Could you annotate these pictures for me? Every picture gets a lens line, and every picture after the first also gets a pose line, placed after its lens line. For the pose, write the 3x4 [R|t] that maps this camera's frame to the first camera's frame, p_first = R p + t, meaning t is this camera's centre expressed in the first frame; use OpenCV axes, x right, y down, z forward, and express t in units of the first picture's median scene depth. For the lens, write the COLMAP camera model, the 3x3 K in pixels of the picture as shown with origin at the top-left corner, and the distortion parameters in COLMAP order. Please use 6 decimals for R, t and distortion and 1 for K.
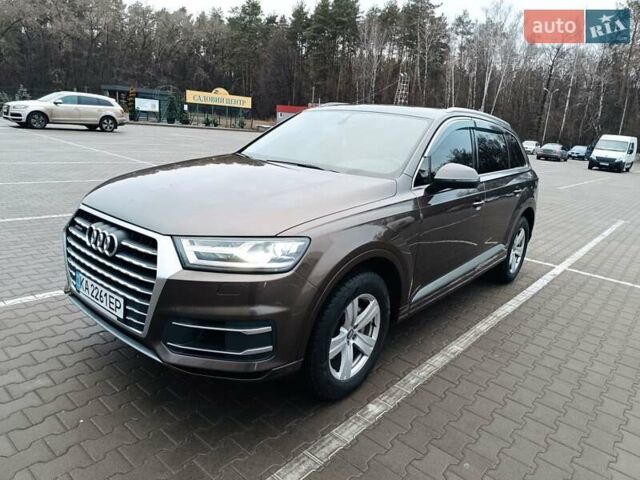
lens RADIAL K [[433.3, 0, 321.6], [0, 433.3, 241.4], [0, 0, 1]] dist [0.036465, -0.033864]
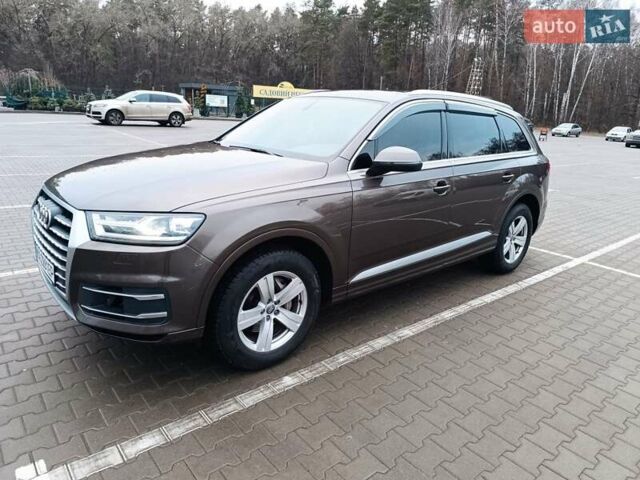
lens RADIAL K [[433.3, 0, 319.9], [0, 433.3, 240.3], [0, 0, 1]] dist [0.036465, -0.033864]
pose [[0.986109, 0.020904, -0.164780, 0.108772], [-0.018366, 0.999688, 0.016915, 0.008246], [0.165082, -0.013654, 0.986185, -0.004214]]
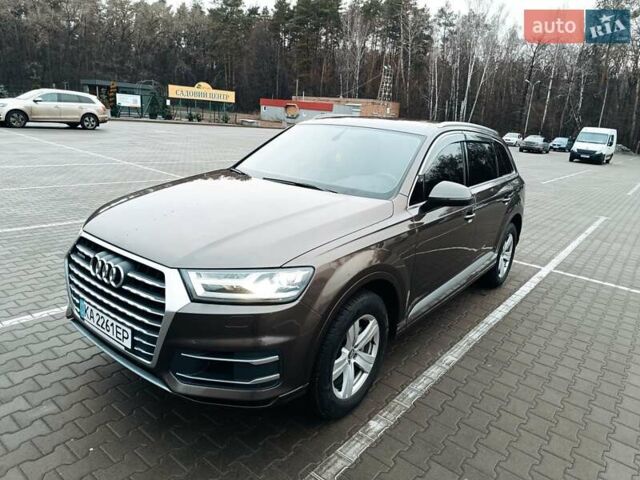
lens RADIAL K [[433.3, 0, 320.4], [0, 433.3, 241.9], [0, 0, 1]] dist [0.036465, -0.033864]
pose [[0.999429, -0.015852, 0.029851, -0.010273], [0.015314, 0.999718, 0.018146, -0.021785], [-0.030130, -0.017679, 0.999390, -0.006783]]
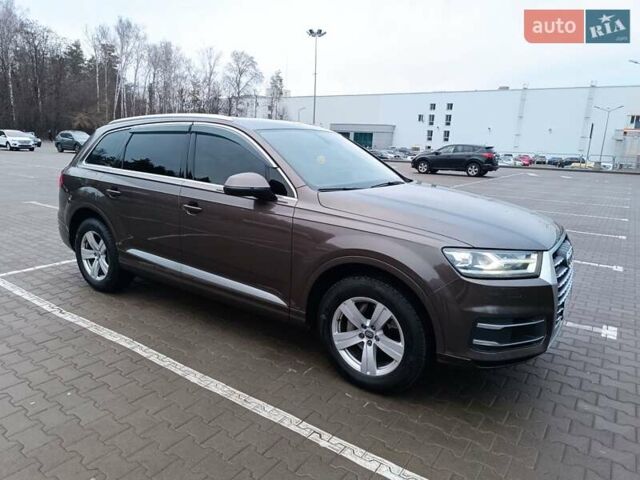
lens RADIAL K [[433.3, 0, 315.0], [0, 433.3, 241.5], [0, 0, 1]] dist [0.036465, -0.033864]
pose [[-0.083770, -0.304753, 0.948740, -0.449523], [0.220485, 0.922820, 0.315895, -0.168766], [-0.971786, 0.235646, -0.010111, 0.470496]]
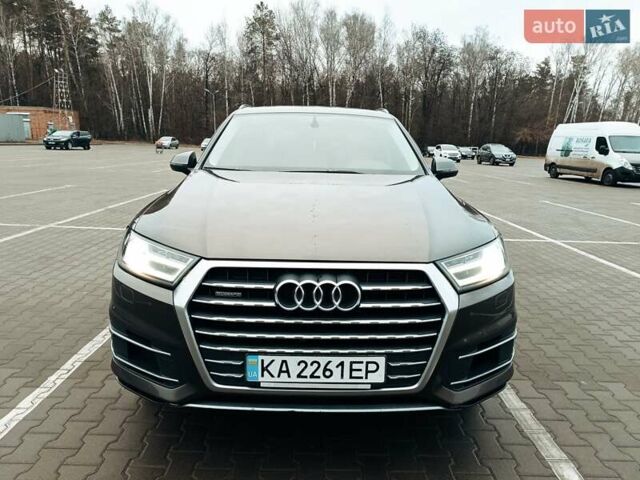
lens RADIAL K [[433.3, 0, 317.5], [0, 433.3, 240.6], [0, 0, 1]] dist [0.036465, -0.033864]
pose [[0.756722, -0.202293, 0.621651, -0.254626], [0.203318, 0.976586, 0.070298, -0.039331], [-0.621316, 0.073197, 0.780134, 0.114671]]
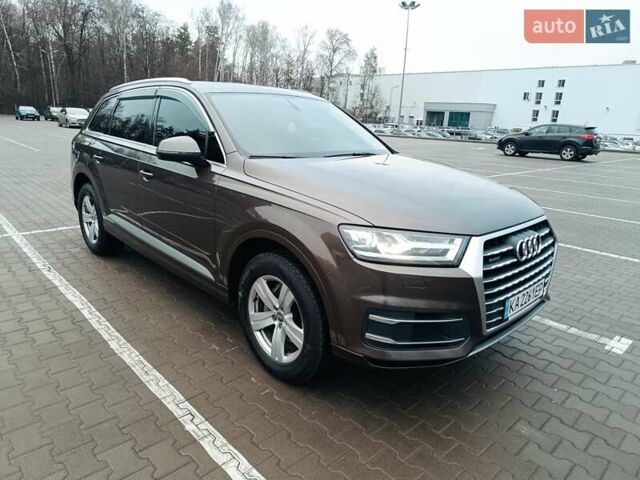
lens RADIAL K [[433.3, 0, 316.8], [0, 433.3, 241.2], [0, 0, 1]] dist [0.036465, -0.033864]
pose [[0.119821, -0.343897, 0.931331, -0.418702], [0.227326, 0.922670, 0.311452, -0.125062], [-0.966419, 0.174398, 0.188732, 0.350724]]
